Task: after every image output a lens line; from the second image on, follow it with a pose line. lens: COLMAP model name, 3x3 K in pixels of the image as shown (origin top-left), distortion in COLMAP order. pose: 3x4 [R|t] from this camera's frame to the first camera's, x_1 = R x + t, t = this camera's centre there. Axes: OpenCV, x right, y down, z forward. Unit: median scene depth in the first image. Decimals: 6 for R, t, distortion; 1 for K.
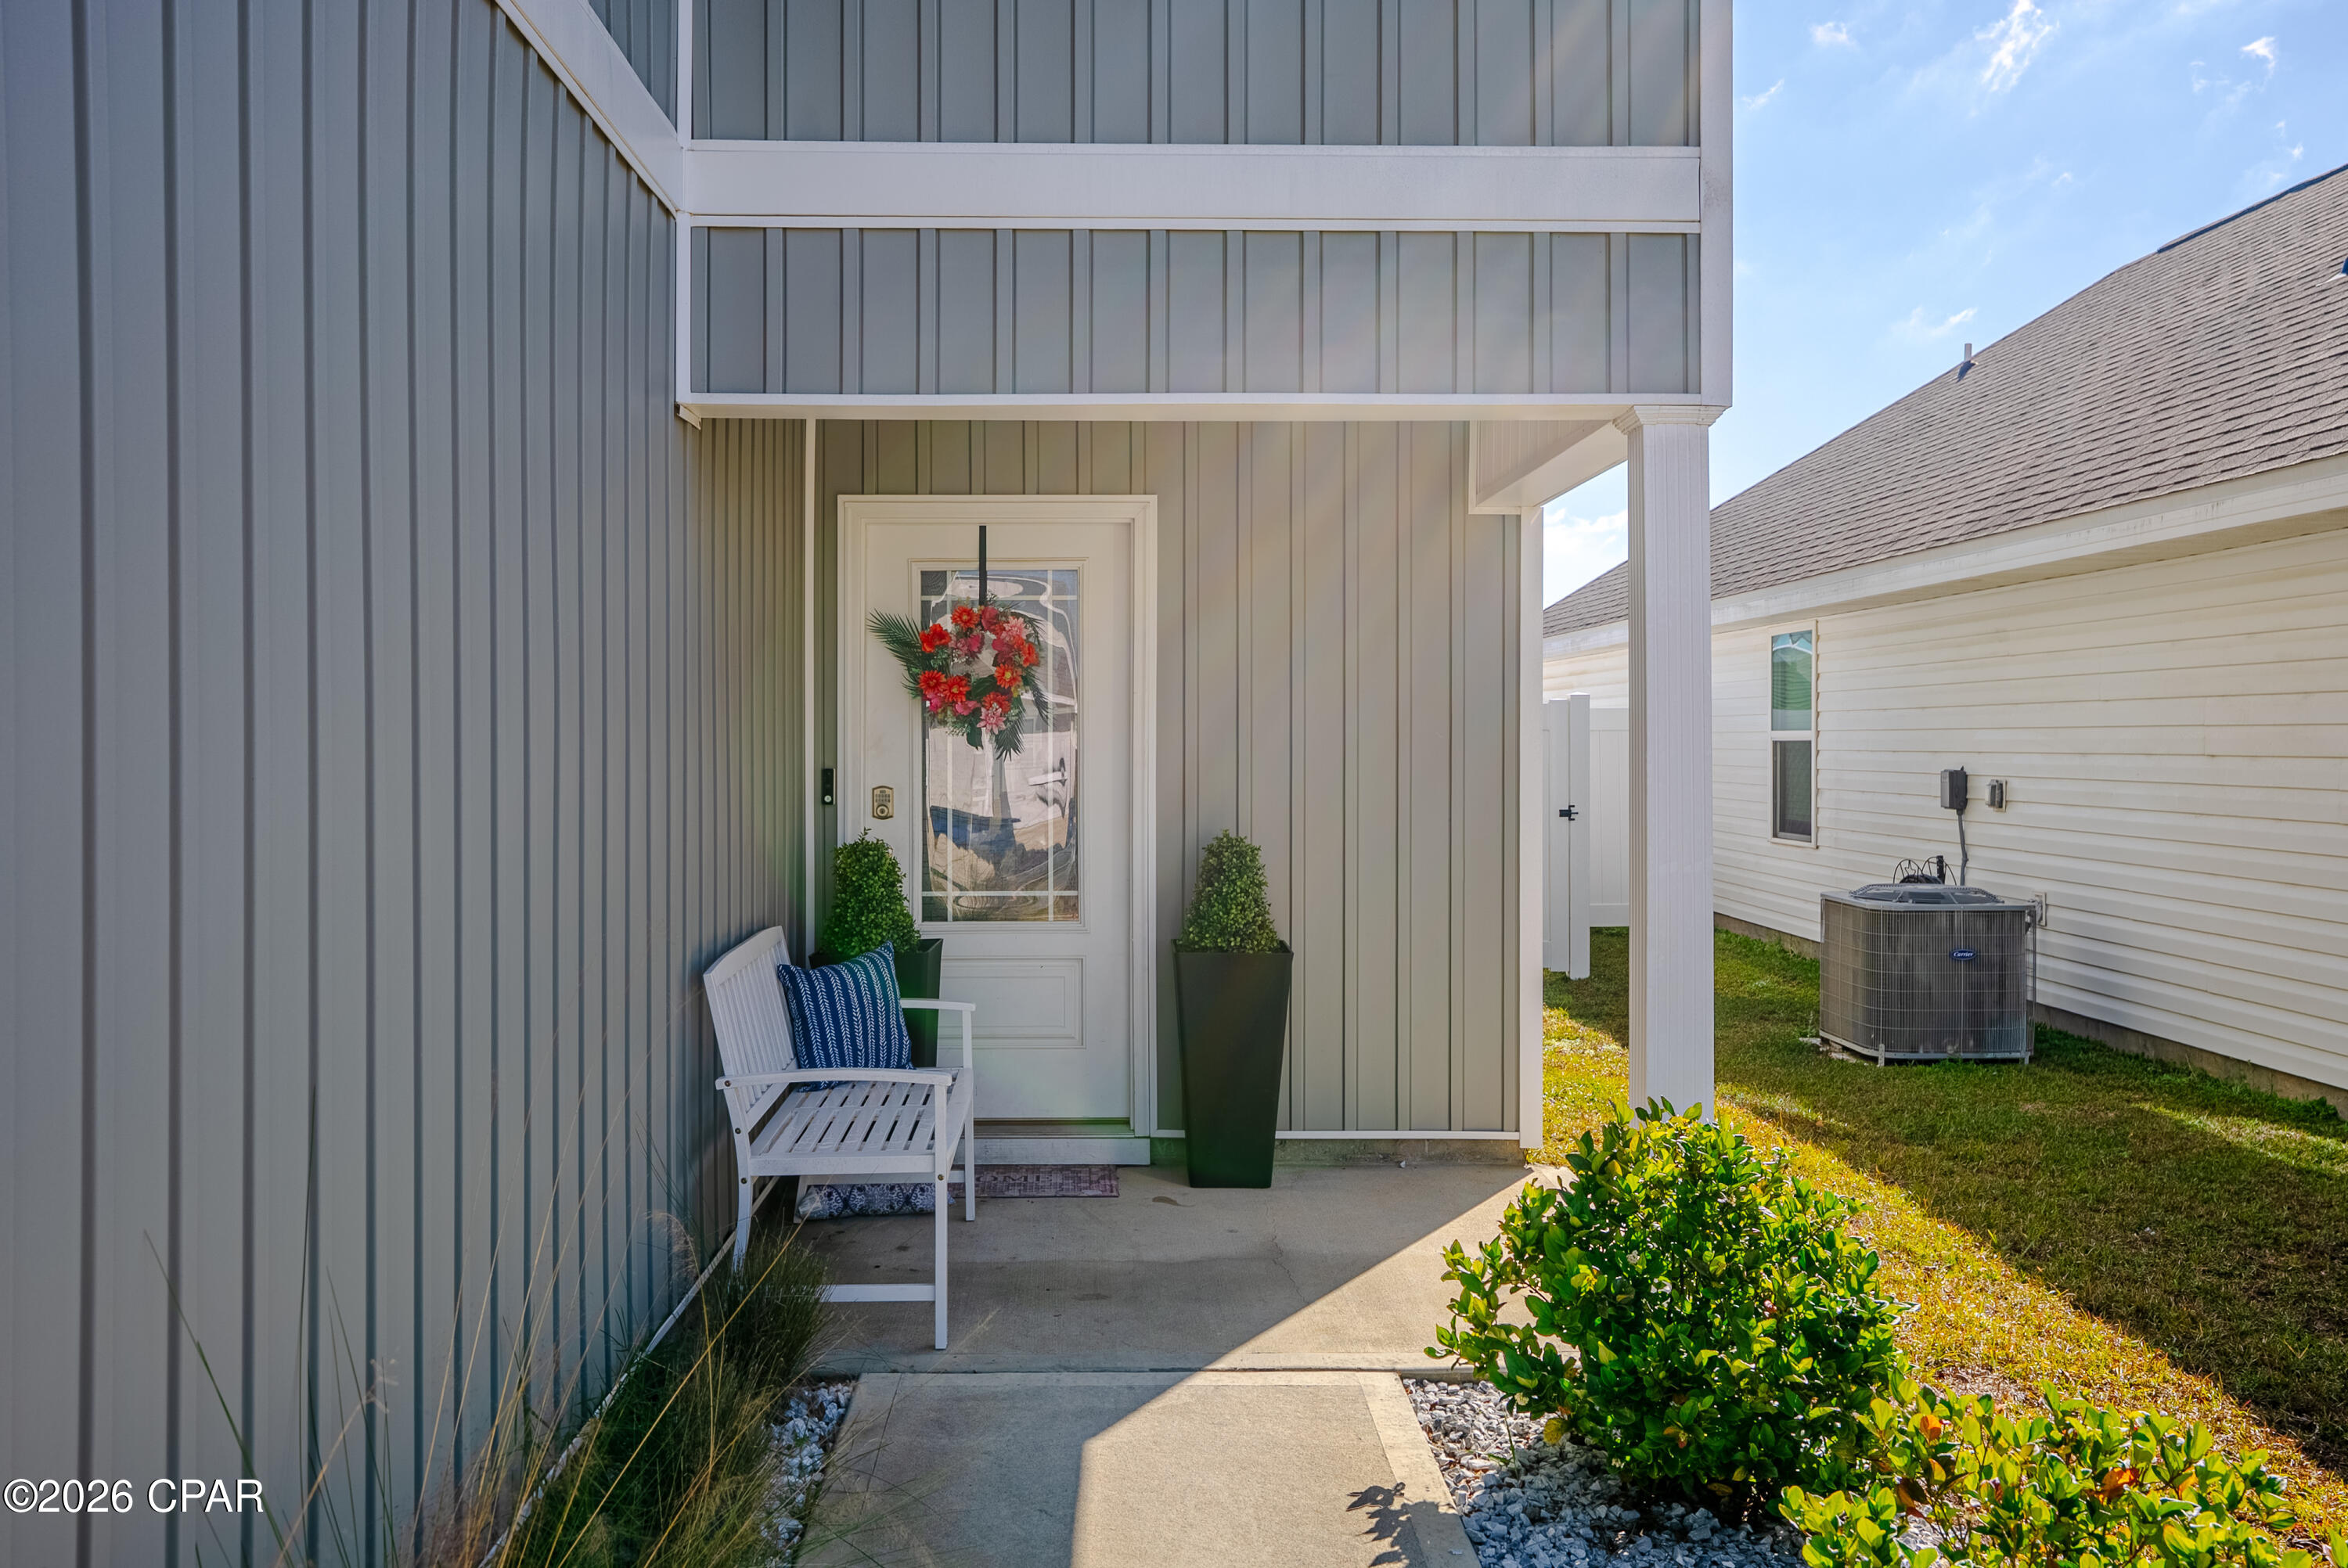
lens RADIAL K [[1945.4, 0, 1163.2], [0, 1945.4, 742.5], [0, 0, 1]] dist [0.075221, 0.001222]
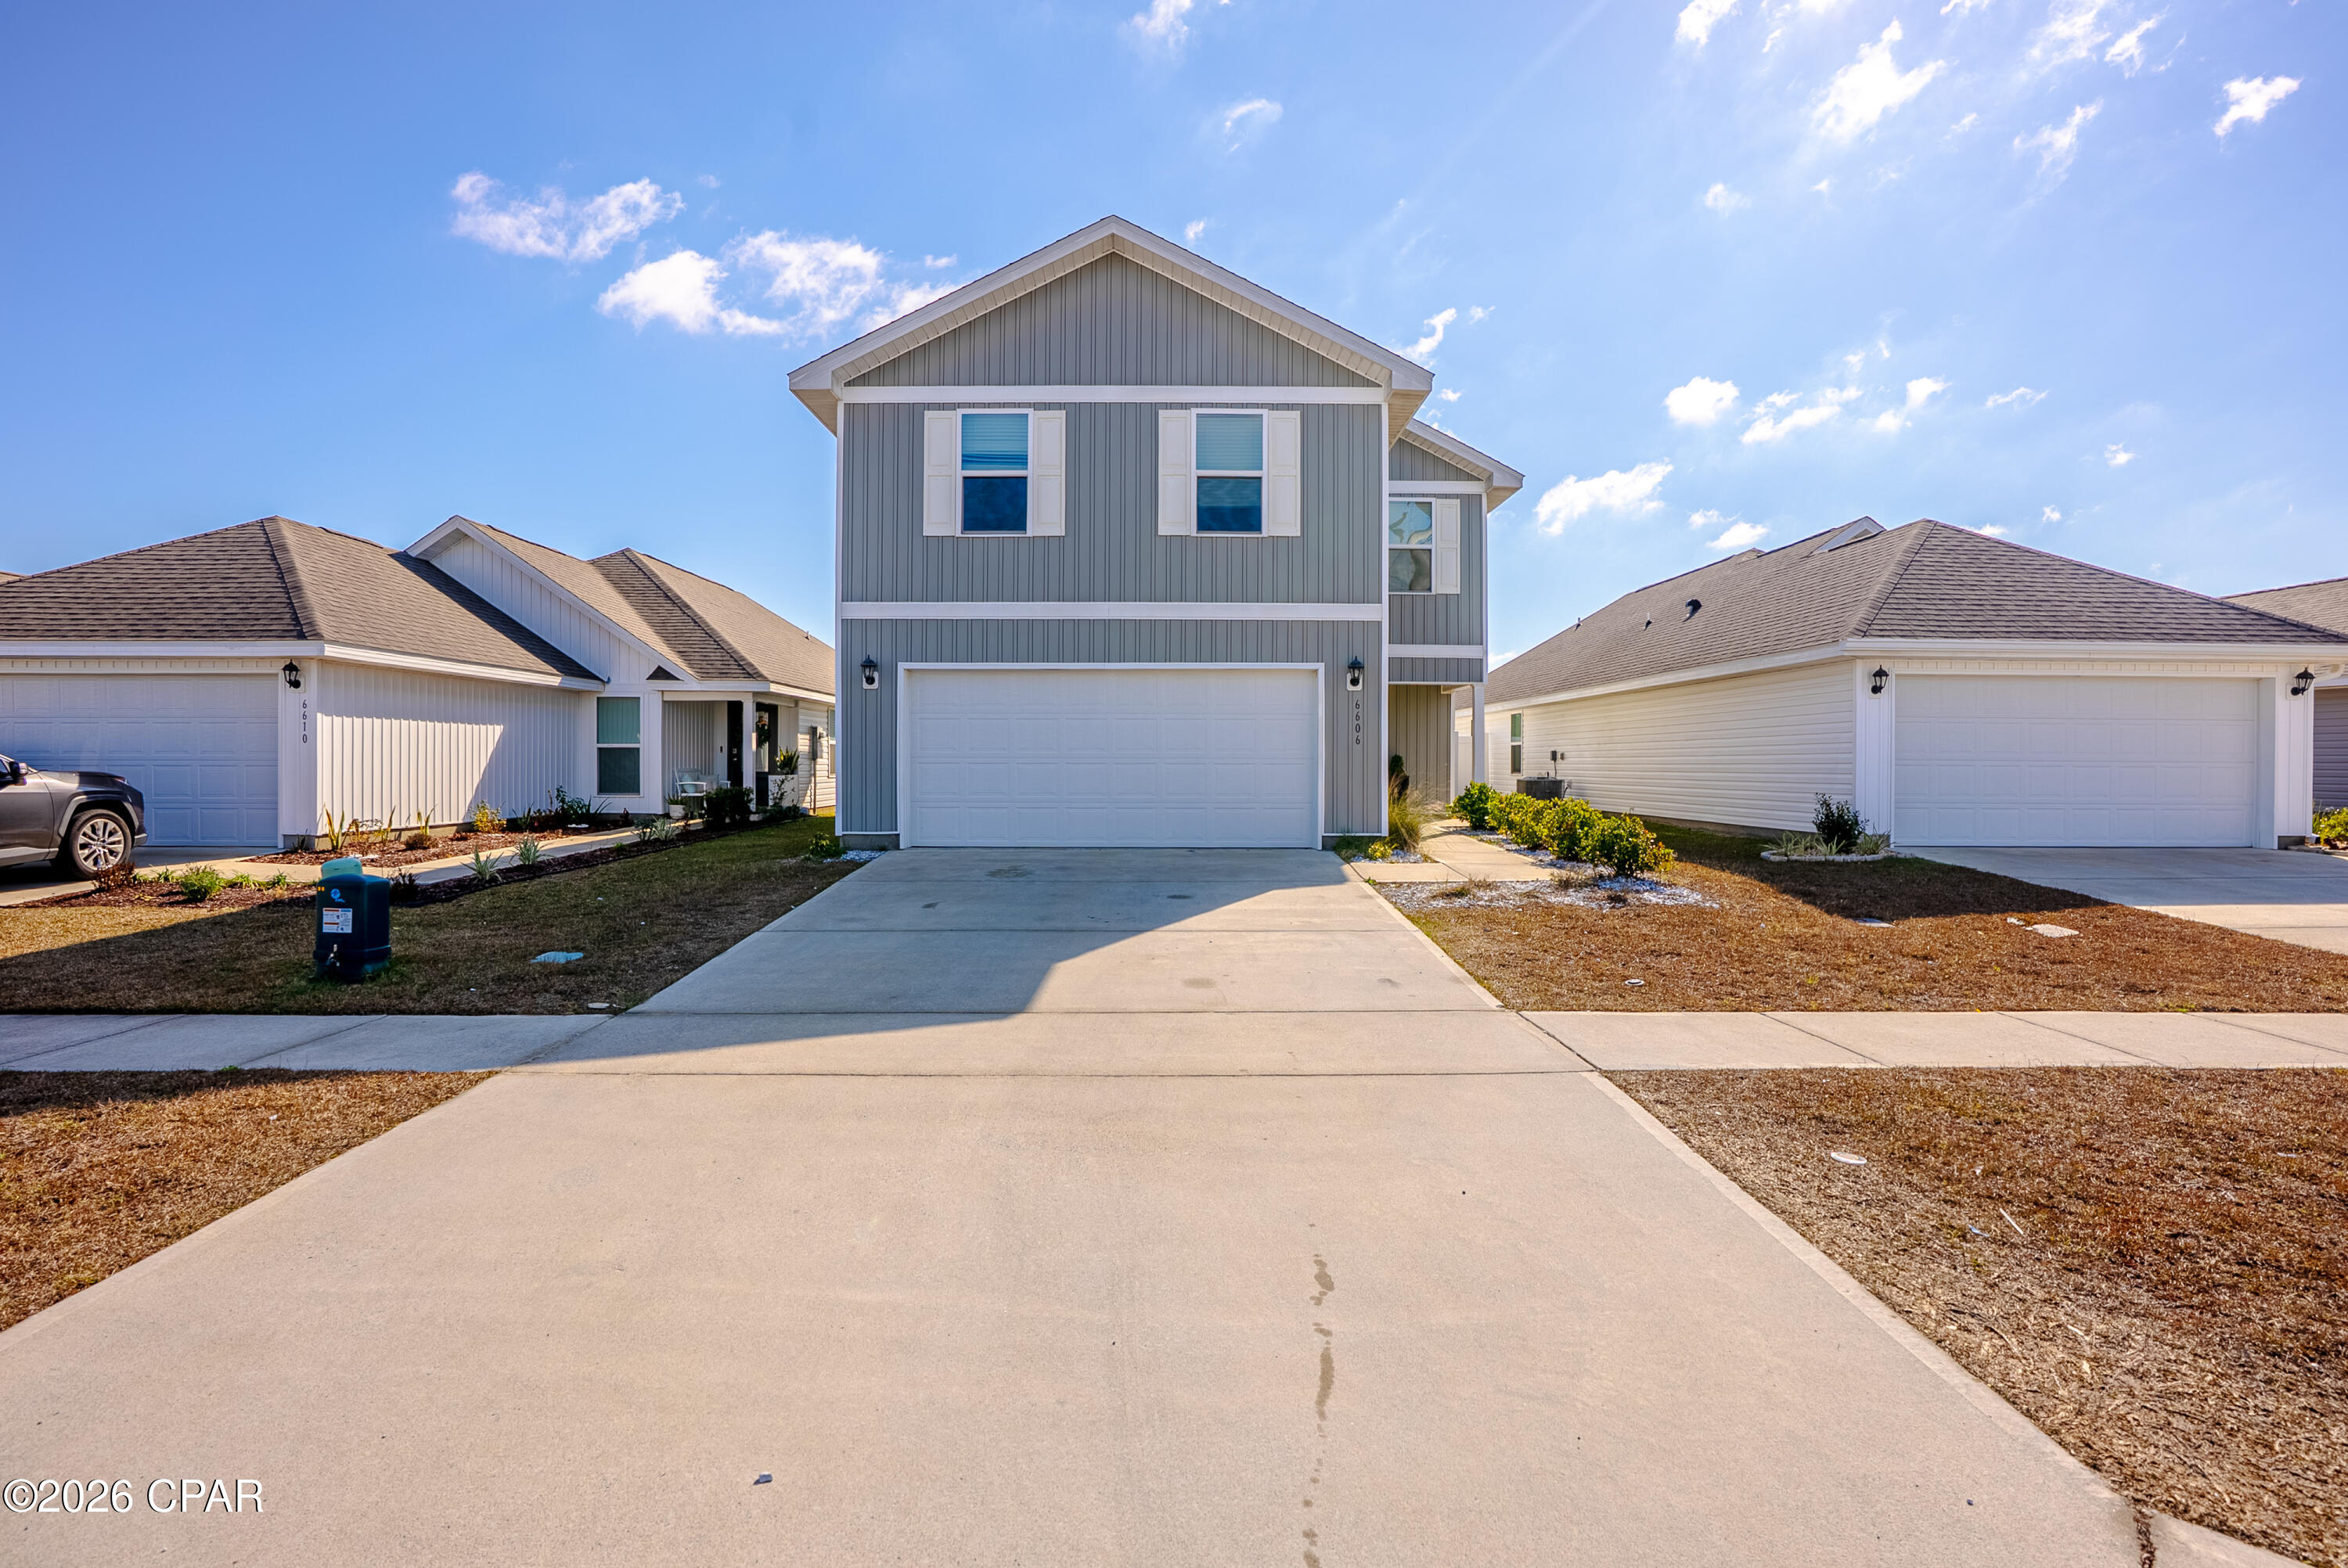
lens RADIAL K [[1089.0, 0, 1177.9], [0, 1089.0, 766.0], [0, 0, 1]] dist [-0.069621, 0.024373]
pose [[0.999745, 0.003901, -0.022231, -0.488208], [-0.003866, 0.999991, 0.001659, 0.075386], [0.022237, -0.001573, 0.999751, -1.937192]]
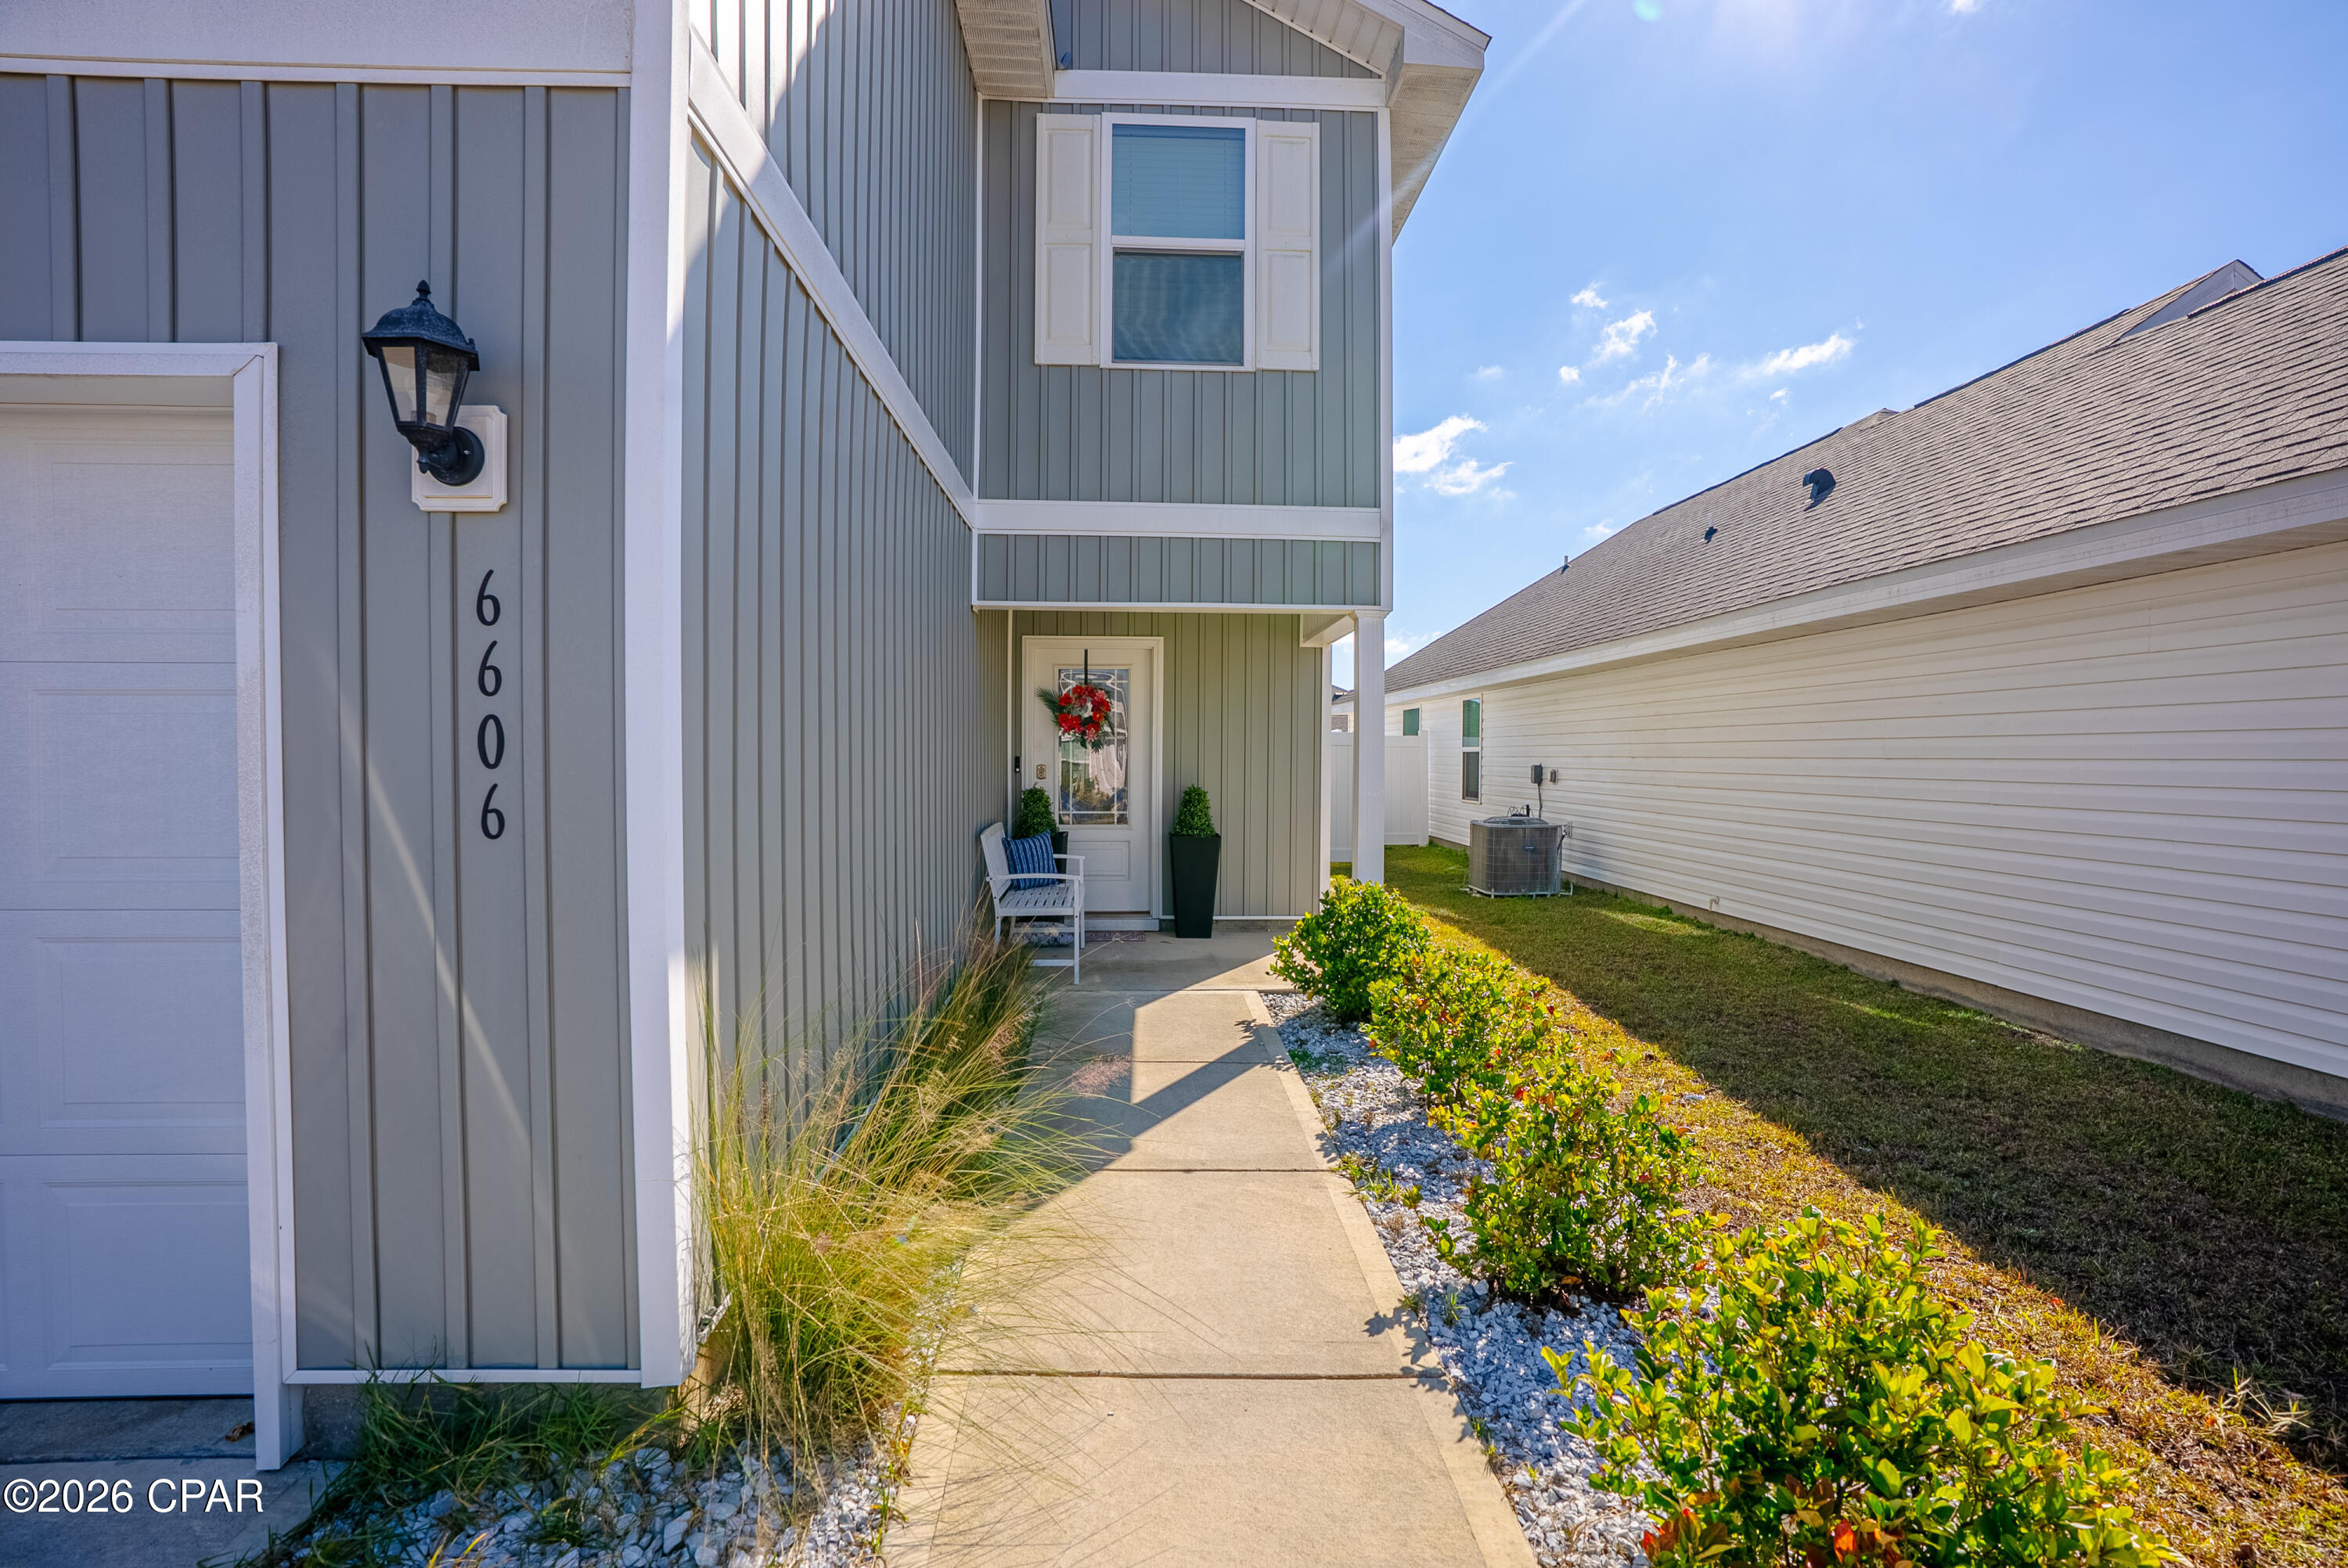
lens RADIAL K [[1089.0, 0, 1177.9], [0, 1089.0, 766.0], [0, 0, 1]] dist [-0.069621, 0.024373]
pose [[0.999874, 0.005797, 0.014752, -0.004338], [-0.005924, 0.999946, 0.008587, 0.012679], [-0.014701, -0.008673, 0.999854, -0.277701]]
